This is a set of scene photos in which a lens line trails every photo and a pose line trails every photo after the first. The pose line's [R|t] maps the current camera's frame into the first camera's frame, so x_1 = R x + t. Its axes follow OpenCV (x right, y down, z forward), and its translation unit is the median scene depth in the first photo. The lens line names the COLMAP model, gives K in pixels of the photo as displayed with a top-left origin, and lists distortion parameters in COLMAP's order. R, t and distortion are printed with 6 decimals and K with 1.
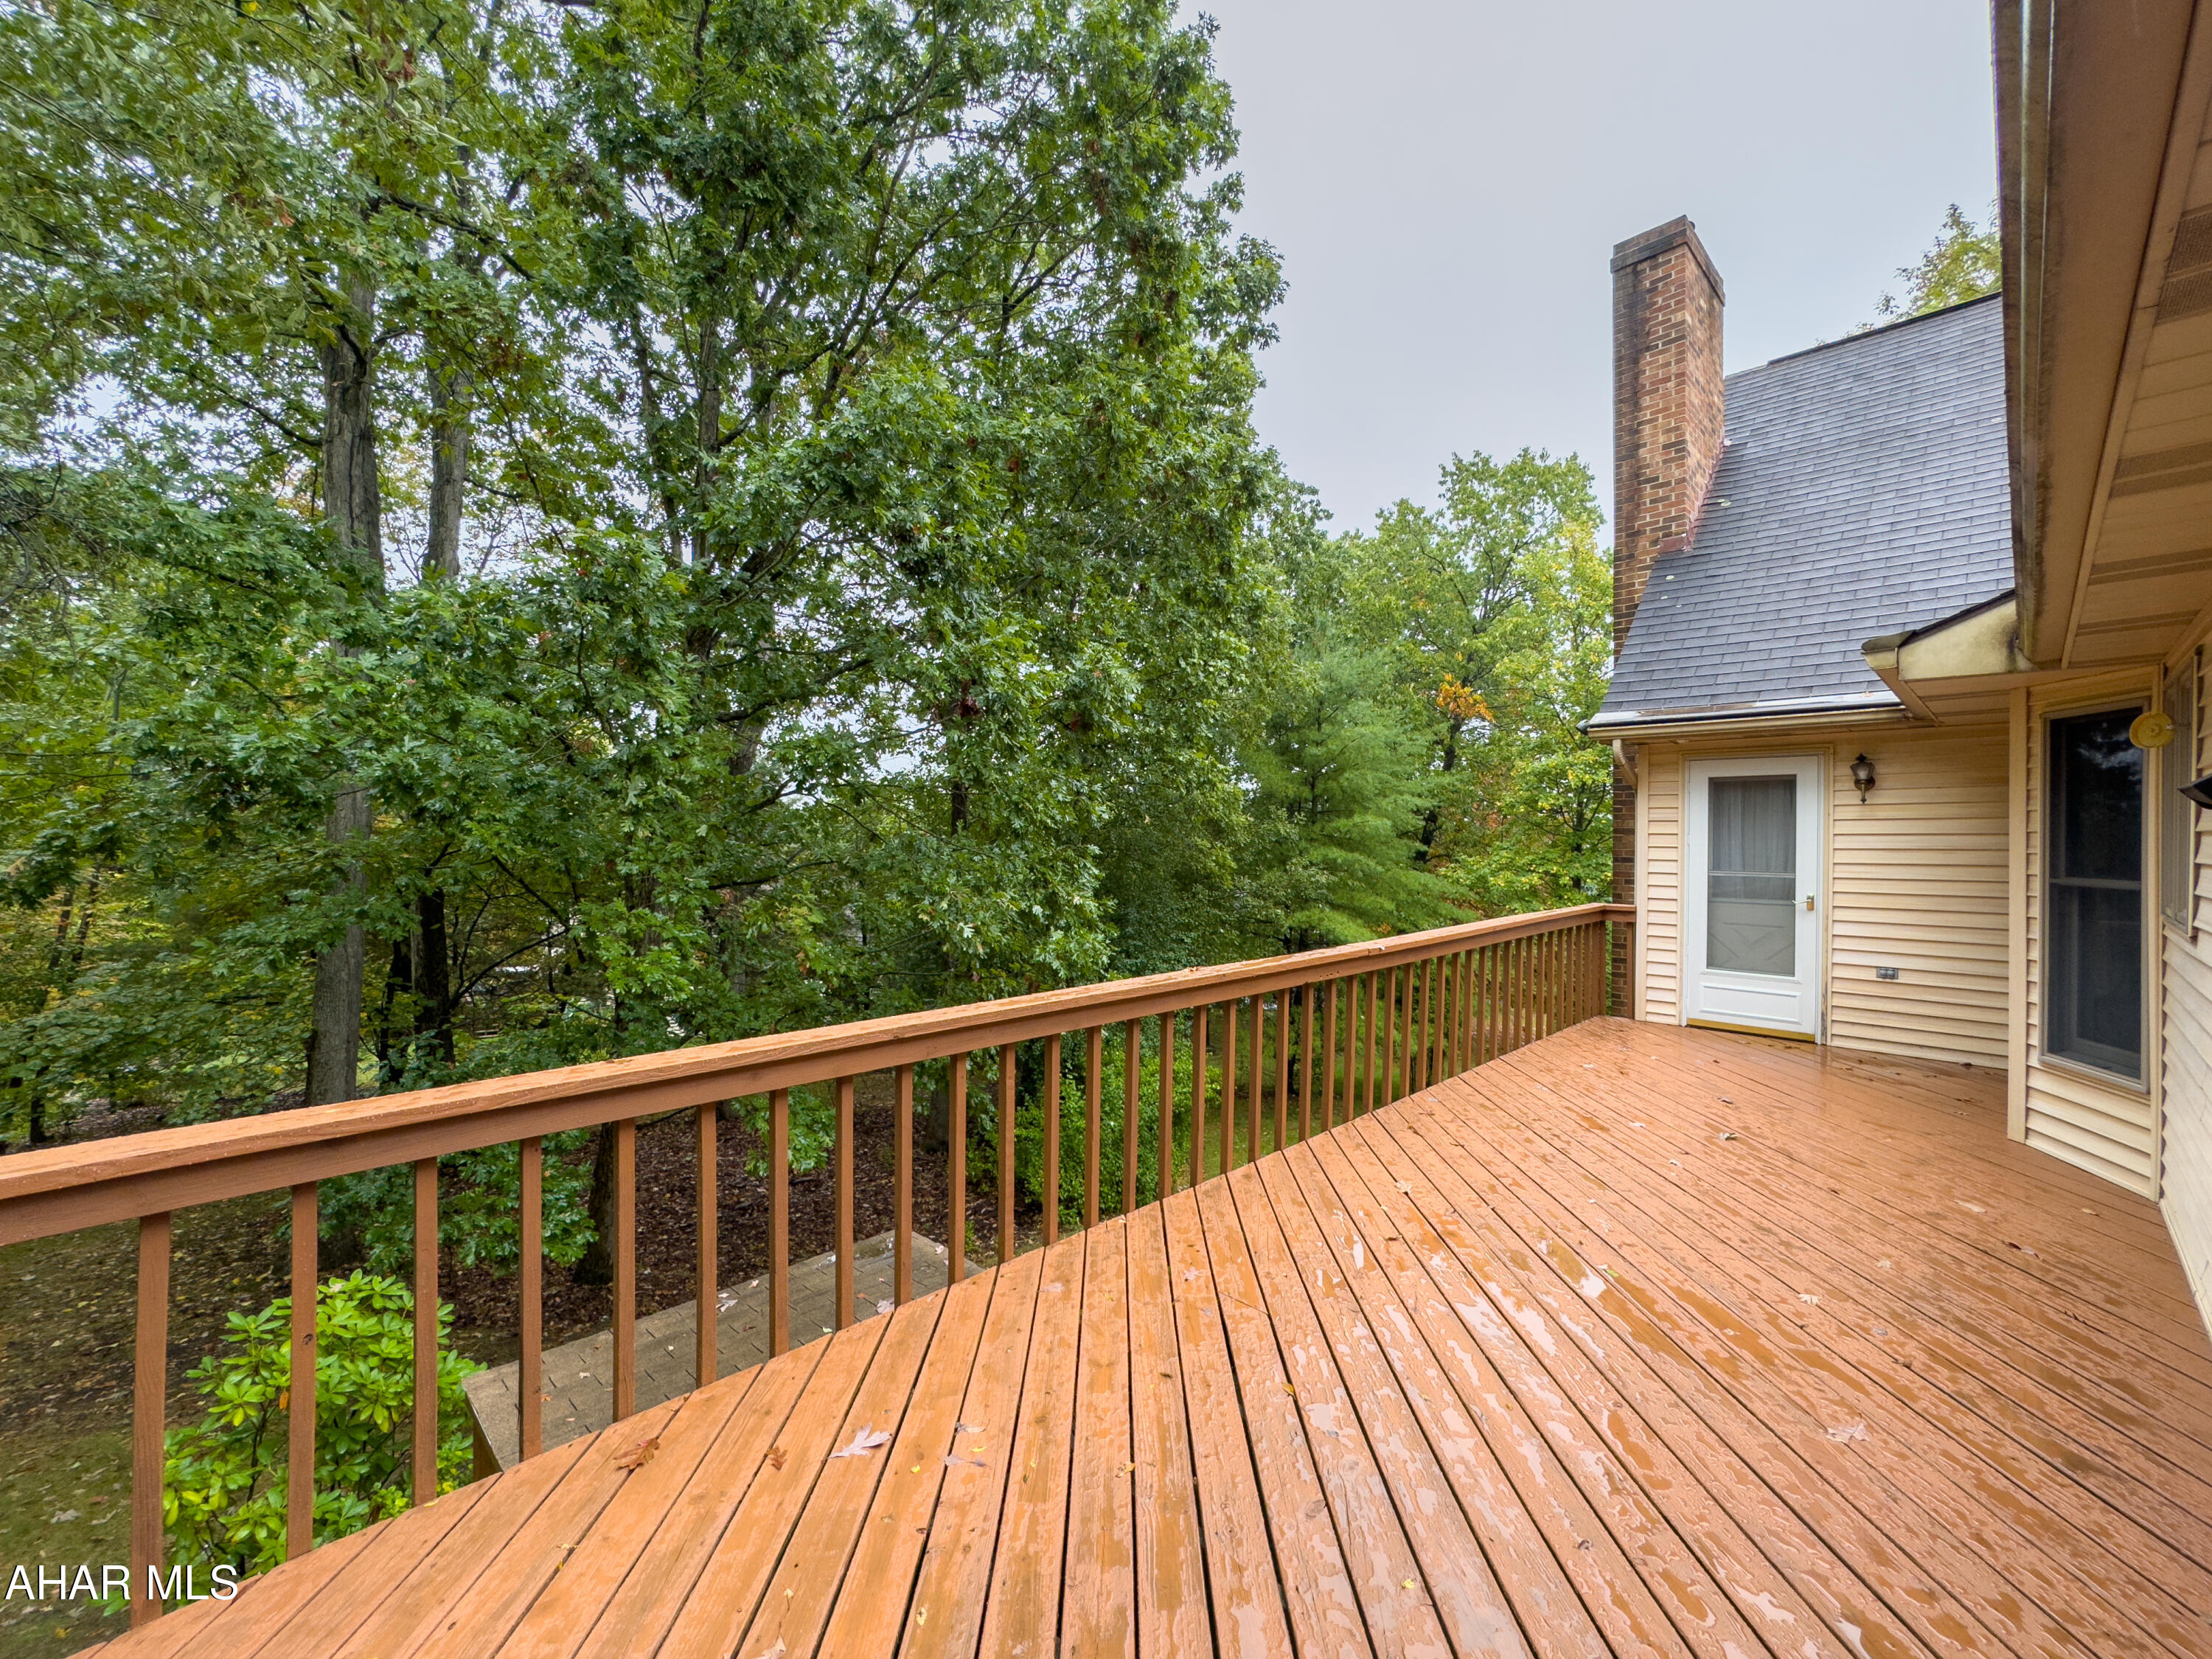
lens RADIAL K [[894.5, 0, 1118.7], [0, 894.5, 838.9], [0, 0, 1]] dist [-0.033592, 0.016462]
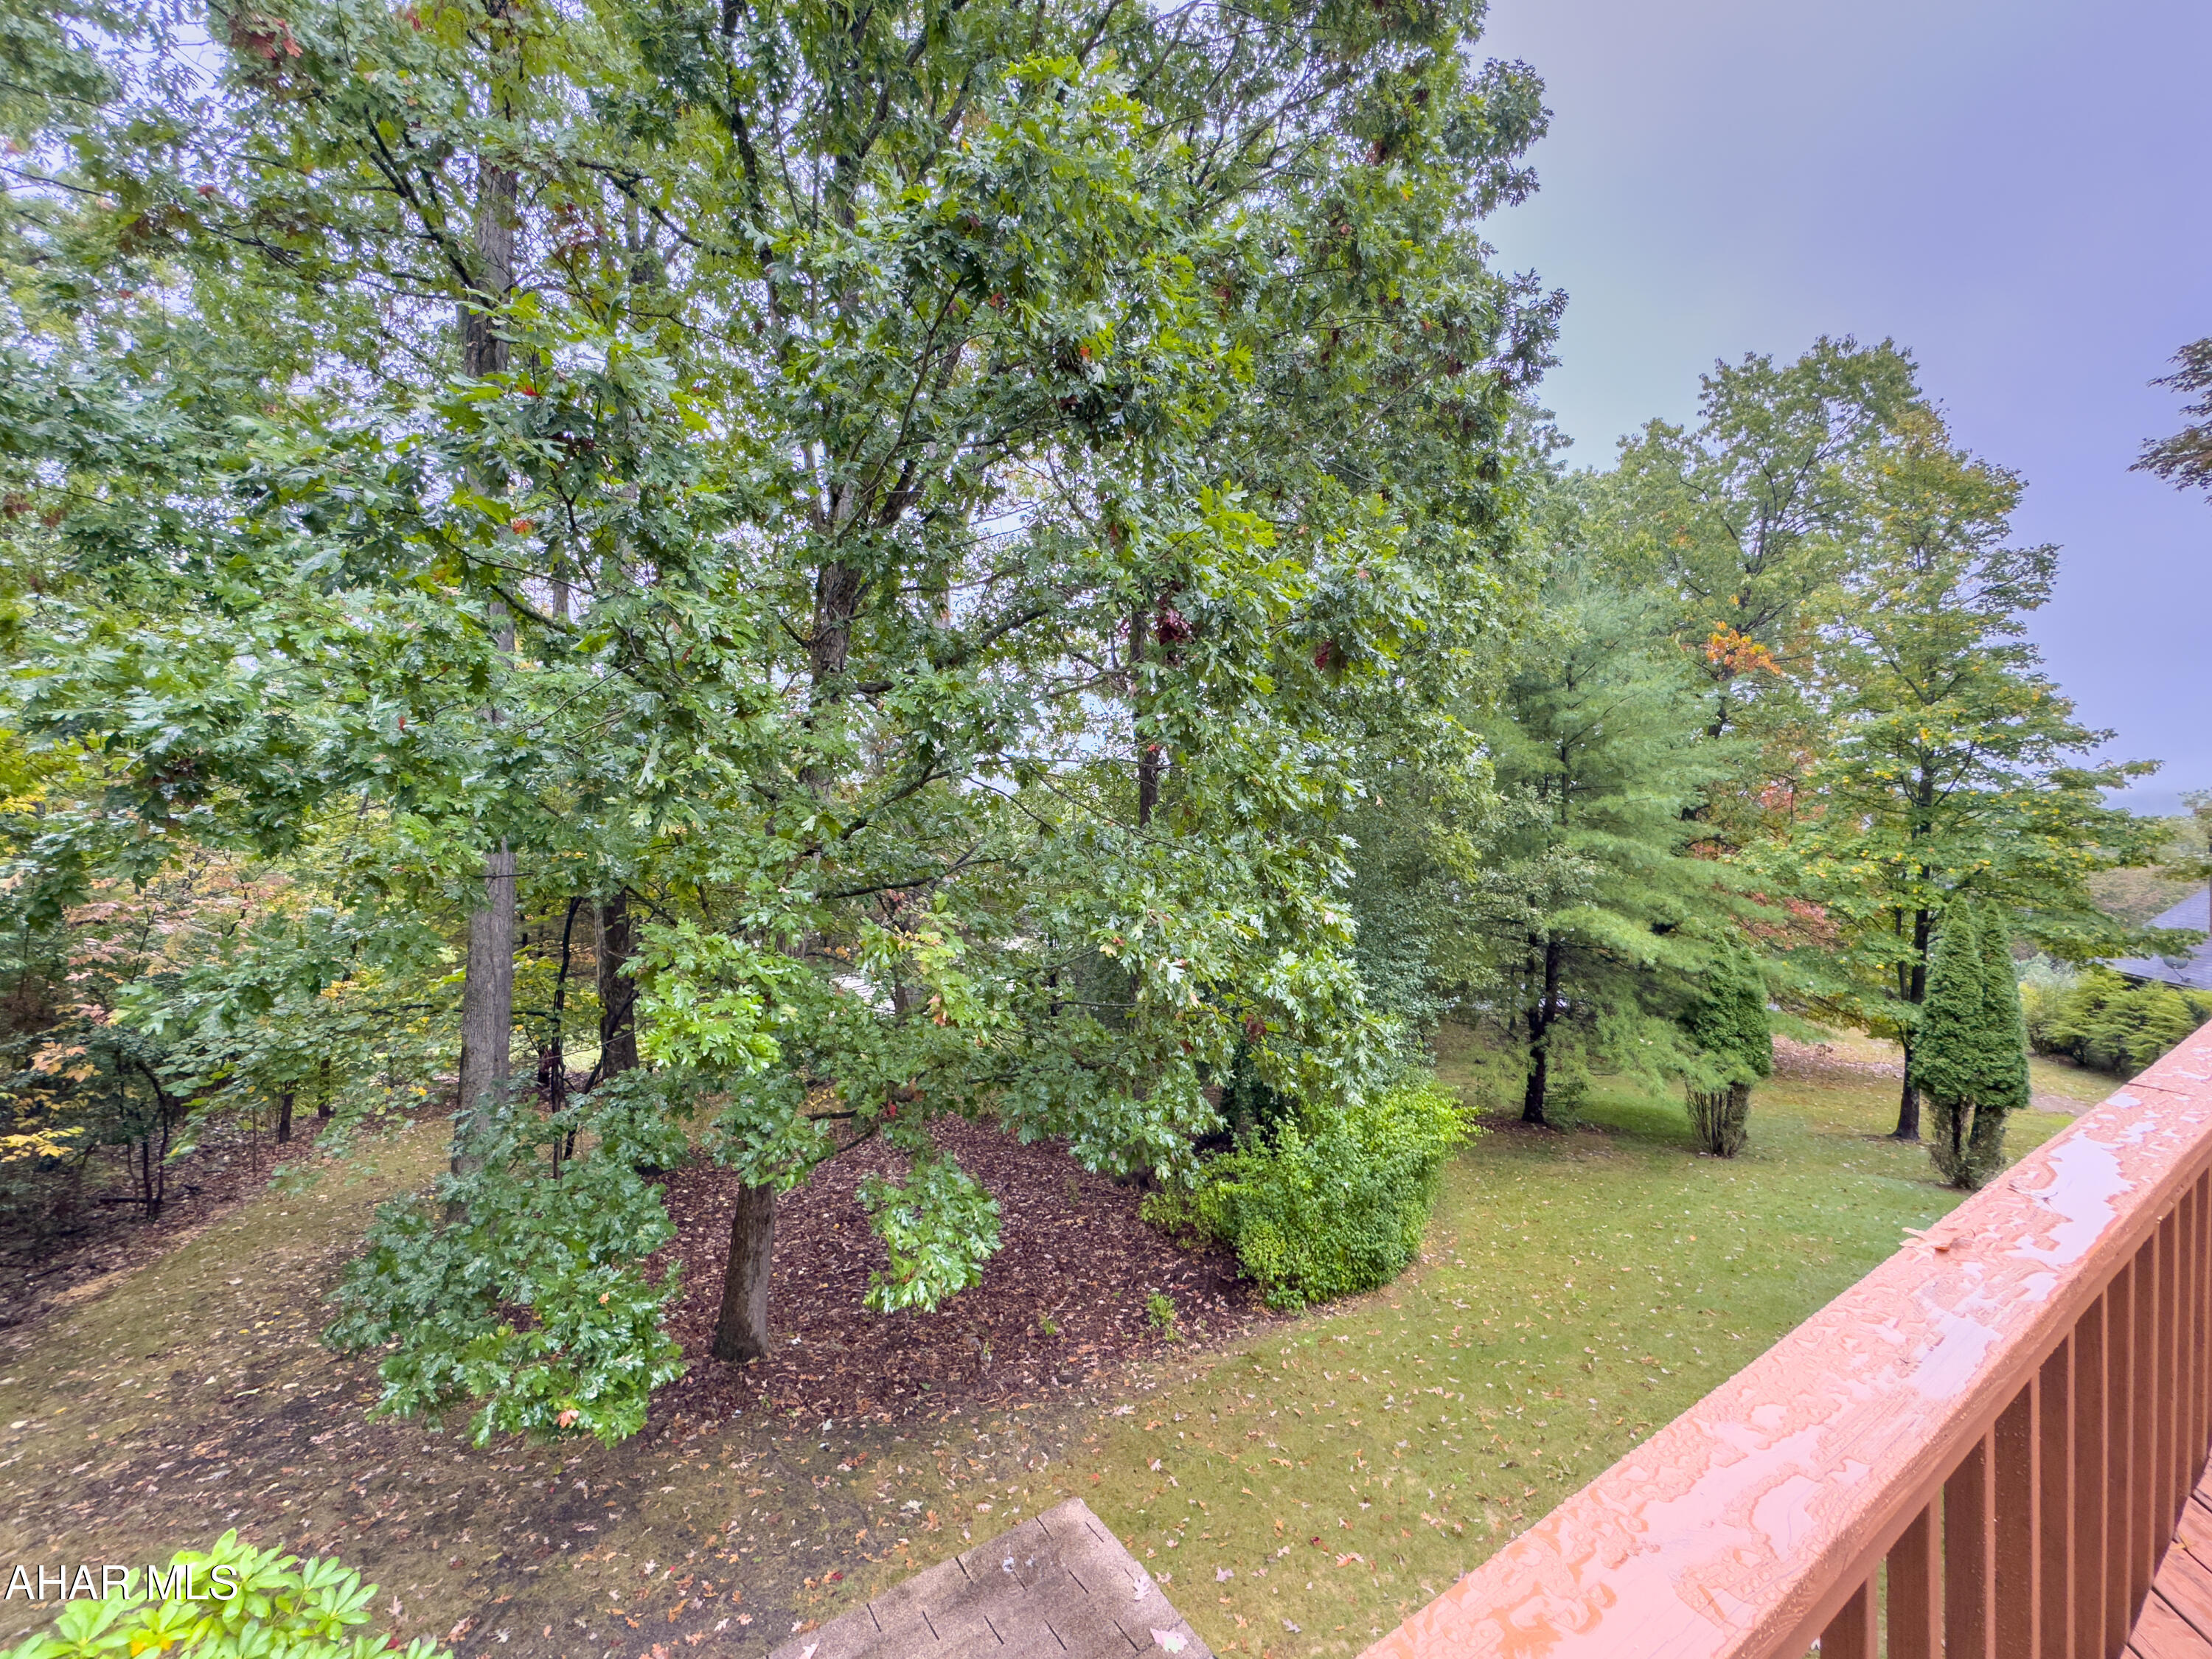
lens RADIAL K [[900.0, 0, 1103.0], [0, 900.0, 817.9], [0, 0, 1]] dist [-0.032878, 0.012722]
pose [[0.975032, -0.016689, -0.221437, -0.033537], [0.014522, 0.999829, -0.011408, -0.000777], [0.221590, 0.007908, 0.975108, 0.161441]]
